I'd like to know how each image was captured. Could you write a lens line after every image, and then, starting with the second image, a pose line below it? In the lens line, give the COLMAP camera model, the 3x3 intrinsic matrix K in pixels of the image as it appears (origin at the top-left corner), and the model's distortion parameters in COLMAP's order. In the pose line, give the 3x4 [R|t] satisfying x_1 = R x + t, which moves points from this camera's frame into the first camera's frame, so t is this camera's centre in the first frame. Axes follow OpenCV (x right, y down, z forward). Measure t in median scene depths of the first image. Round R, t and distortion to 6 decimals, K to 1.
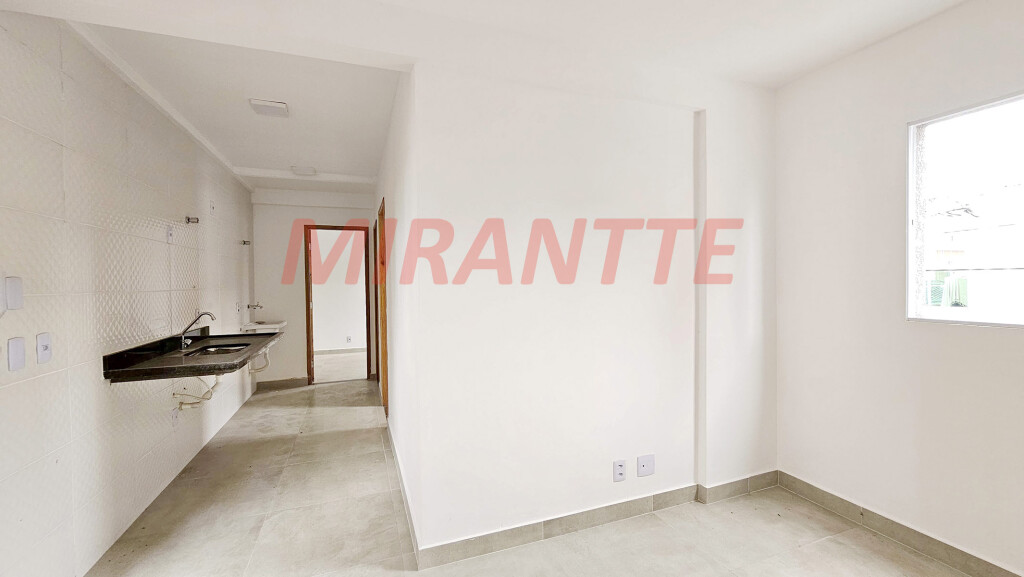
lens RADIAL K [[421.0, 0, 519.3], [0, 421.0, 287.8], [0, 0, 1]] dist [-0.002420, -0.000203]
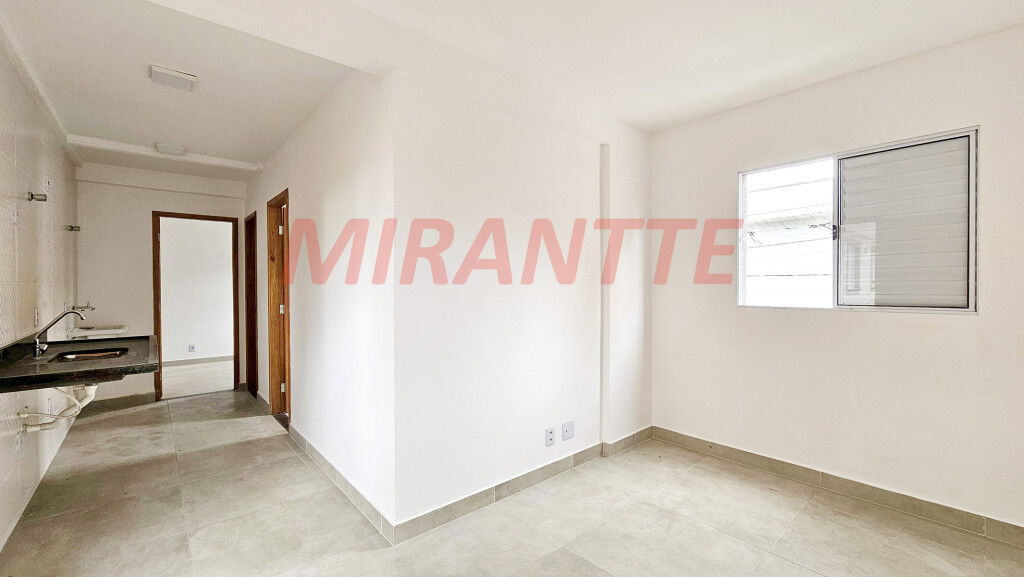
lens RADIAL K [[421.0, 0, 519.3], [0, 421.0, 287.8], [0, 0, 1]] dist [-0.002420, -0.000203]
pose [[0.937942, 0.006719, 0.346728, -0.229795], [-0.003048, 0.999933, -0.011130, 0.022706], [-0.346780, 0.009383, 0.937900, -0.083152]]
